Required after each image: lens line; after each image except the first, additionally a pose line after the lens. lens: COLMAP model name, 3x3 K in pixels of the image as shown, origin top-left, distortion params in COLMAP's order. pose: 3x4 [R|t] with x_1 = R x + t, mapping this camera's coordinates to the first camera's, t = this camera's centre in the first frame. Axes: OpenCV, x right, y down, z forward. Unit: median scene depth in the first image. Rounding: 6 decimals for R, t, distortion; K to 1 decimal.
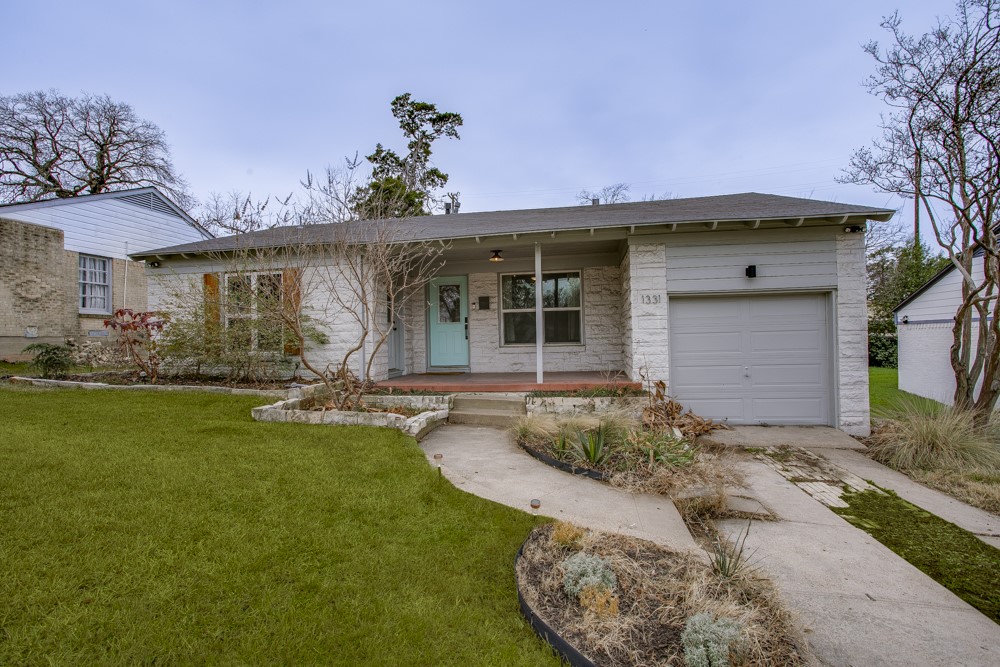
lens RADIAL K [[498.5, 0, 496.5], [0, 498.5, 339.0], [0, 0, 1]] dist [0.000563, 0.006814]
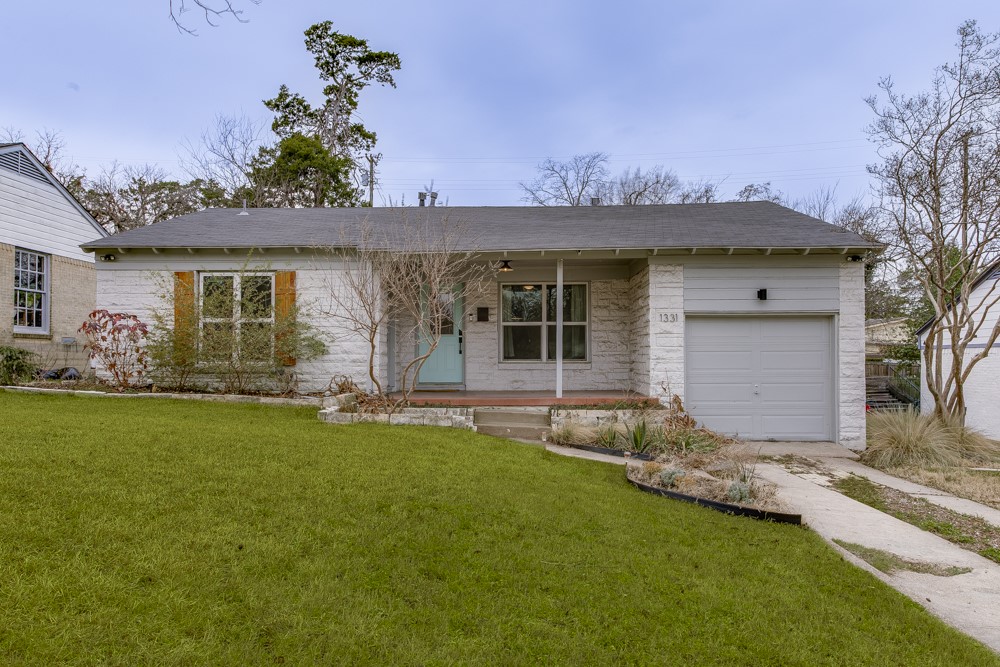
lens RADIAL K [[749.9, 0, 489.3], [0, 749.9, 356.9], [0, 0, 1]] dist [0.086460, -0.021074]
pose [[0.991625, 0.021944, 0.127269, -0.267022], [-0.021234, 0.999751, -0.006930, 0.021333], [-0.127390, 0.004169, 0.991844, -0.523681]]
